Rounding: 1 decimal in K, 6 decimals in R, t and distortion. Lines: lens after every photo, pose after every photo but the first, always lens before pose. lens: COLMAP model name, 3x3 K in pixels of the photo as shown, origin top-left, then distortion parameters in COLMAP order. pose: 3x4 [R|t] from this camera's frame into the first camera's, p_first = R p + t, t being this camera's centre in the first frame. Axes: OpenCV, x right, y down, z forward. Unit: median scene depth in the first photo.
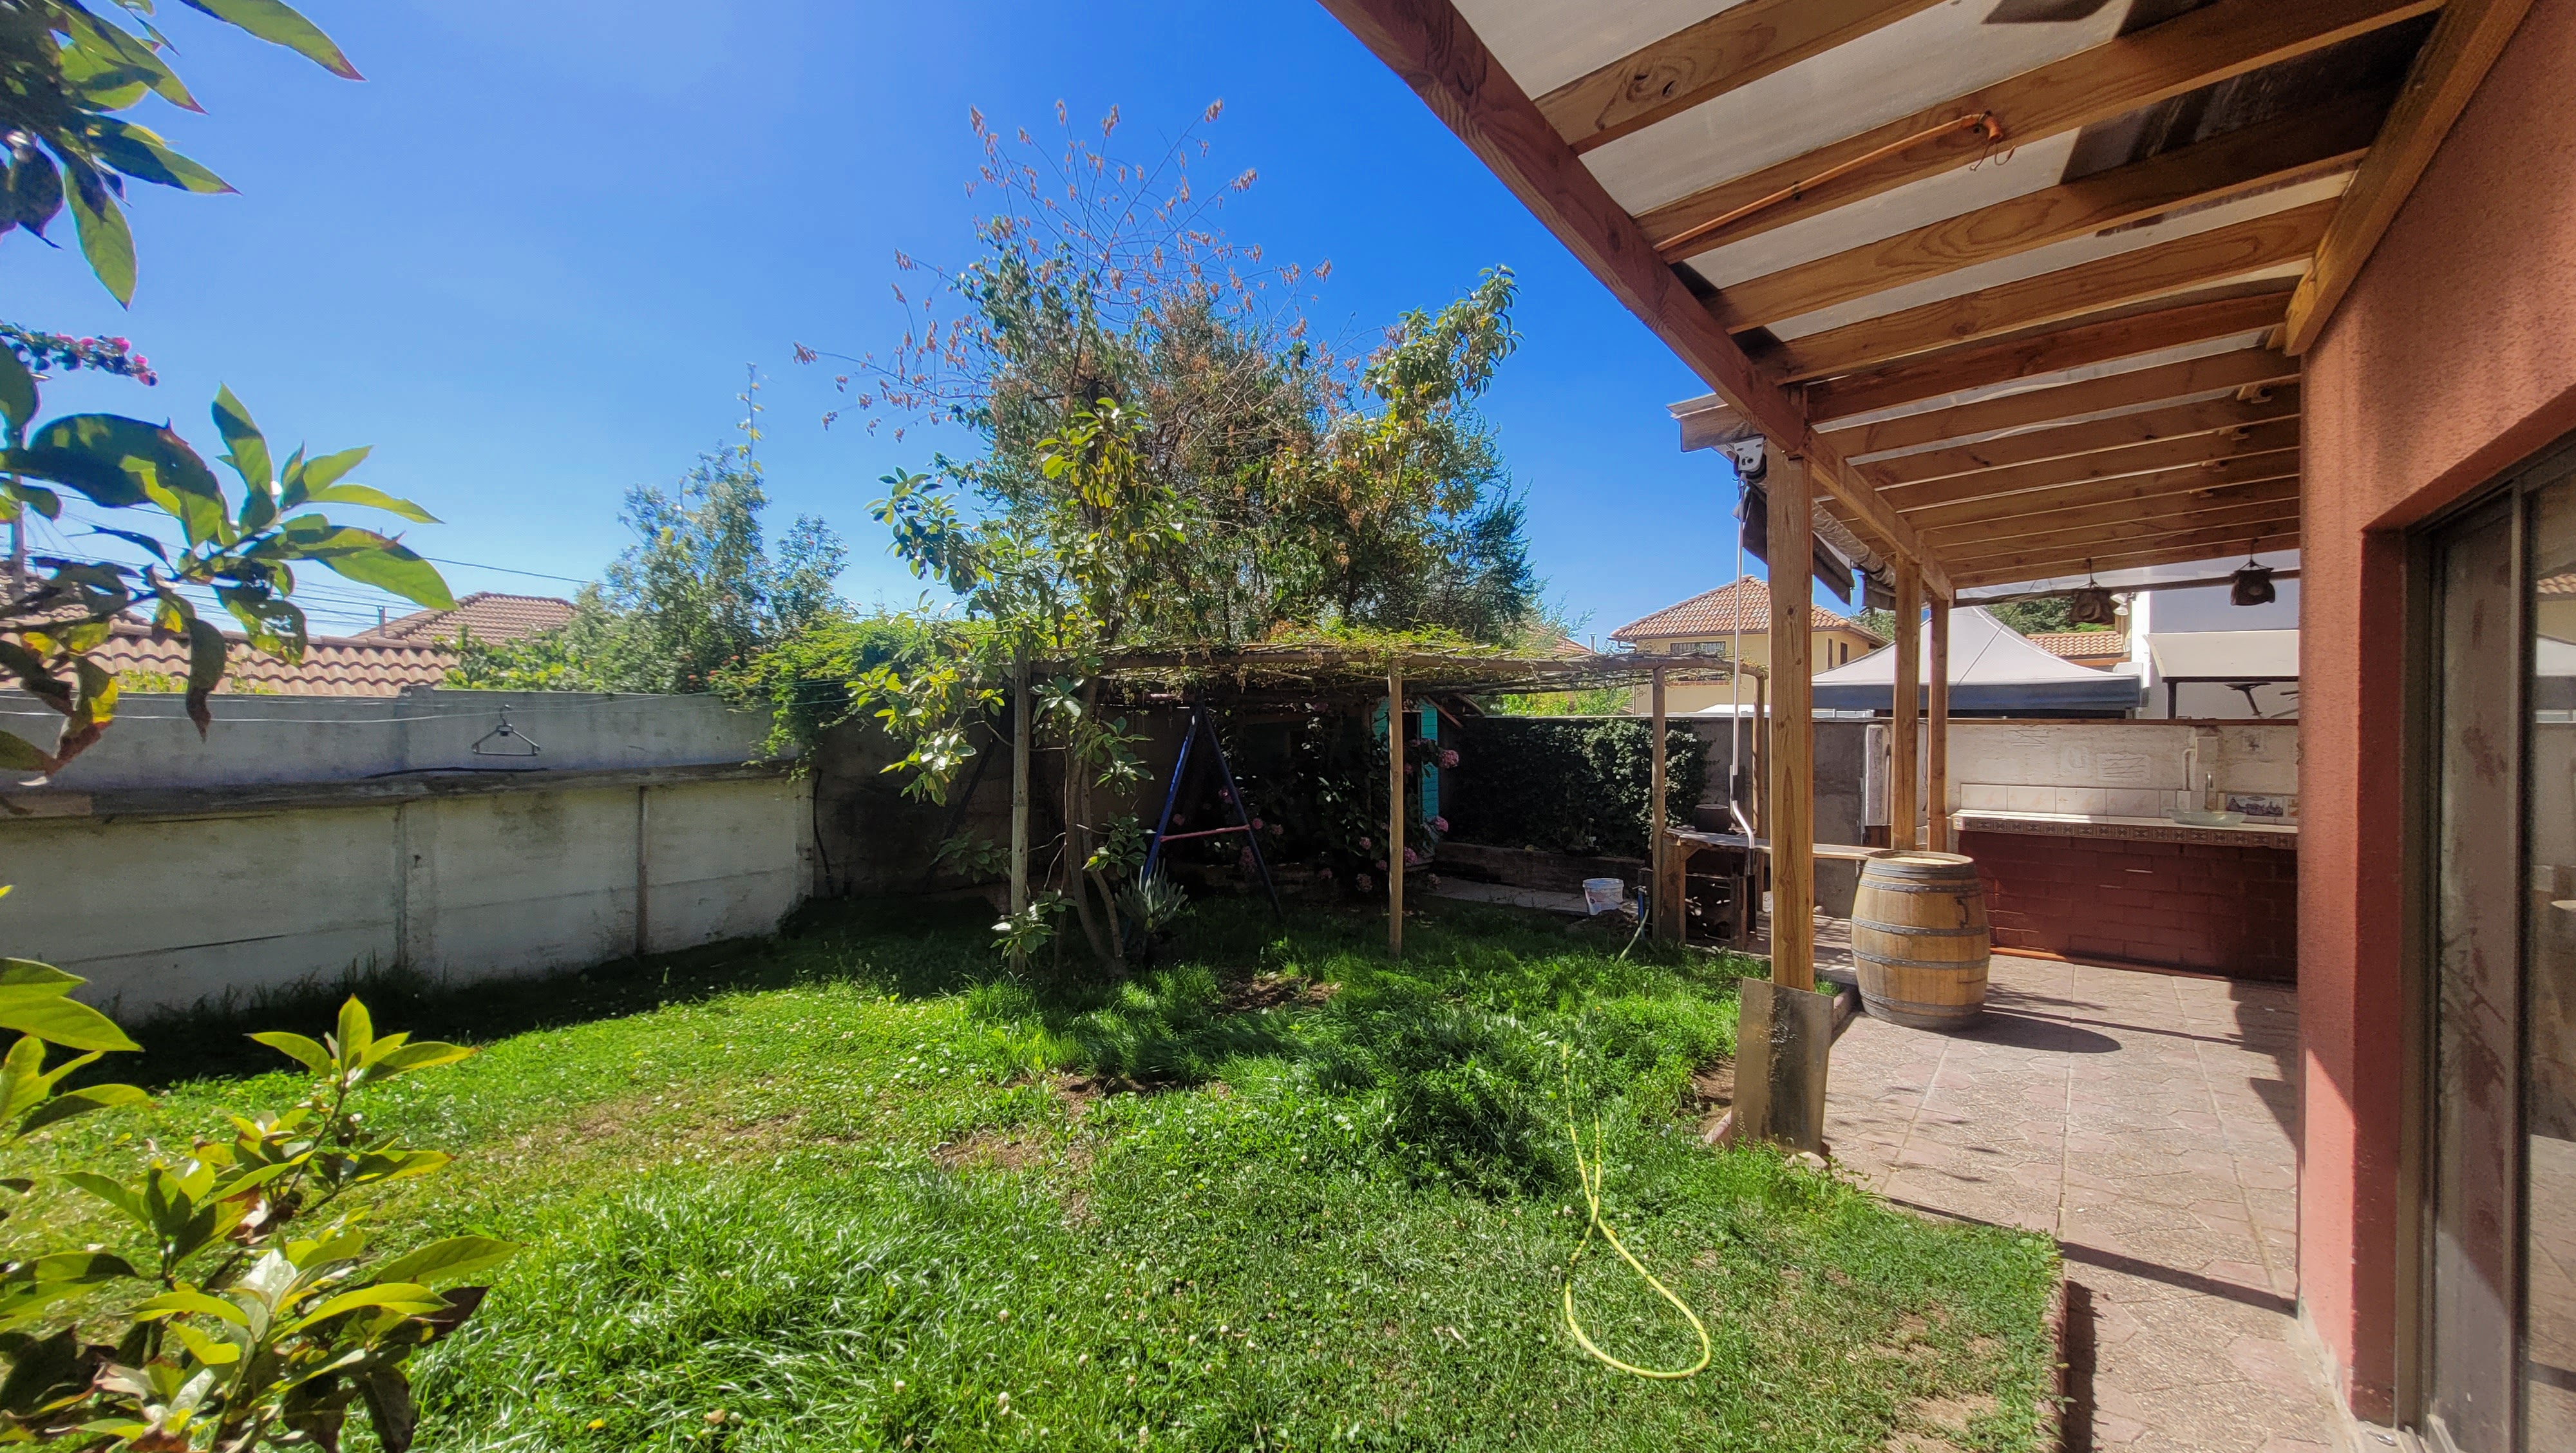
lens RADIAL K [[996.1, 0, 1295.0], [0, 996.1, 720.4], [0, 0, 1]] dist [0.002444, 0.000265]
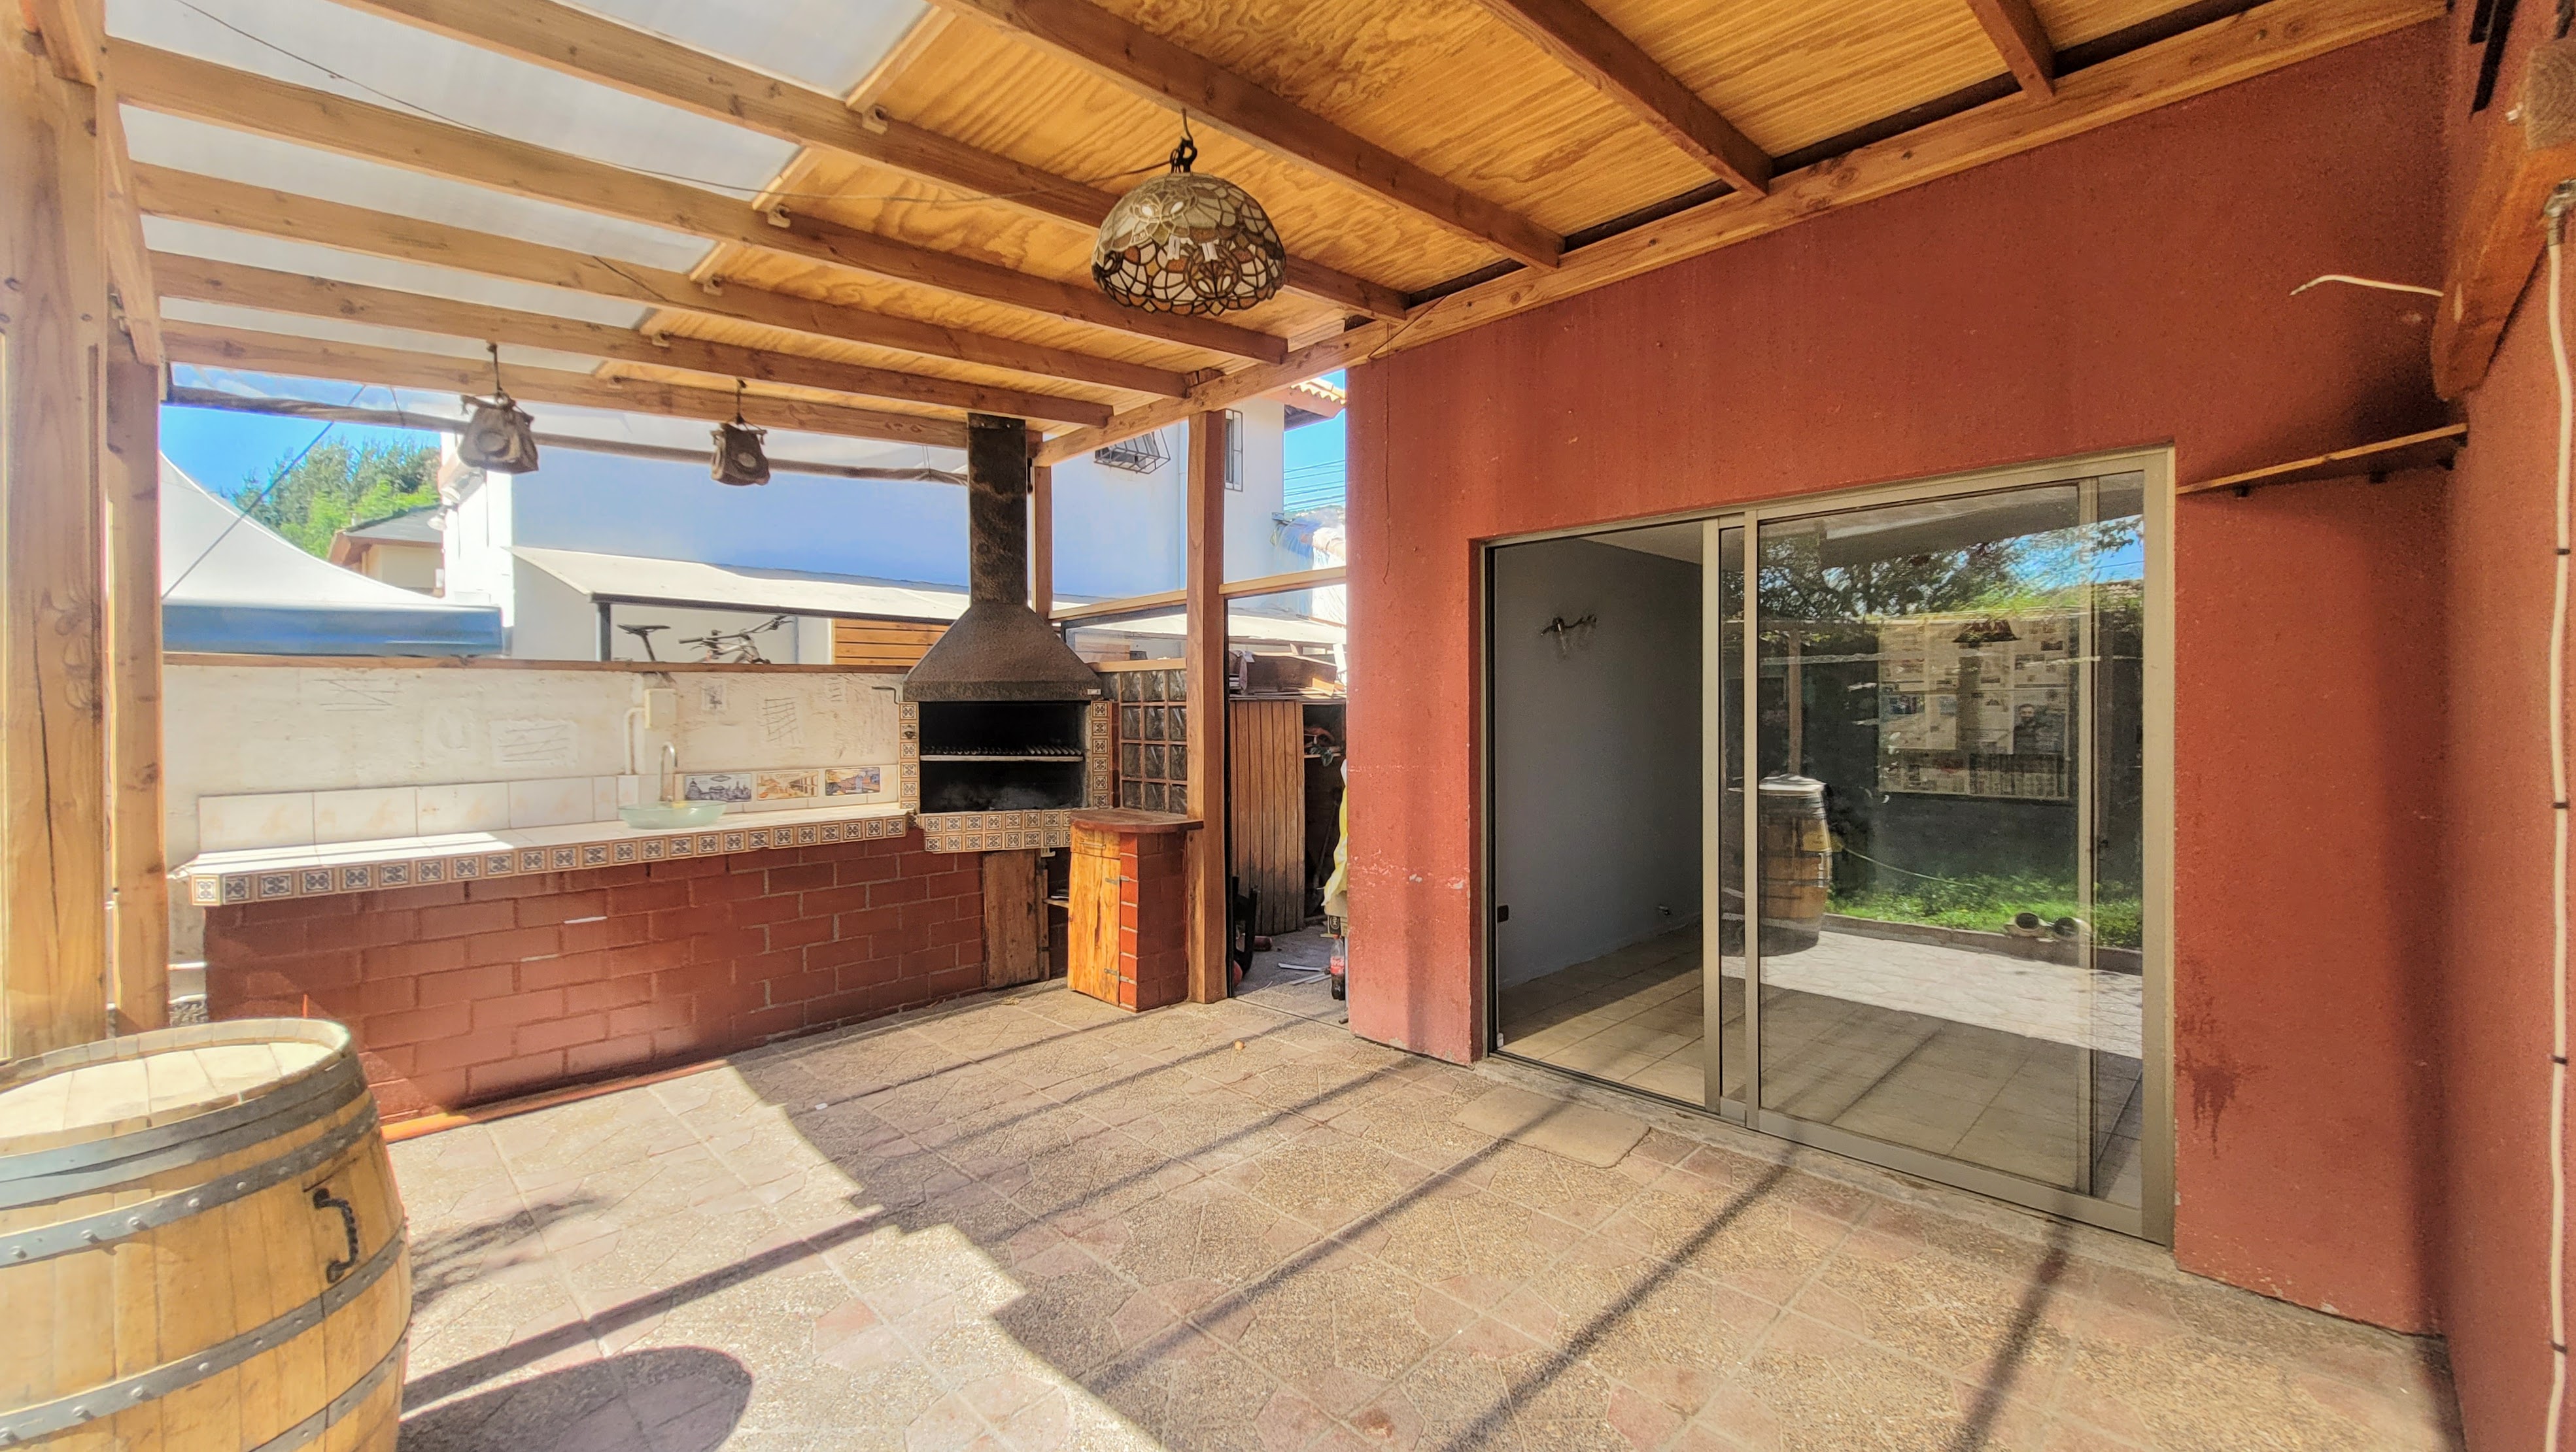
lens RADIAL K [[1025.1, 0, 1288.0], [0, 1025.1, 726.0], [0, 0, 1]] dist [0.003680, 0.000306]
pose [[0.128279, -0.027785, 0.991349, 0.297977], [0.011490, 0.999582, 0.026529, 0.026735], [-0.991672, 0.007988, 0.128544, 0.499129]]
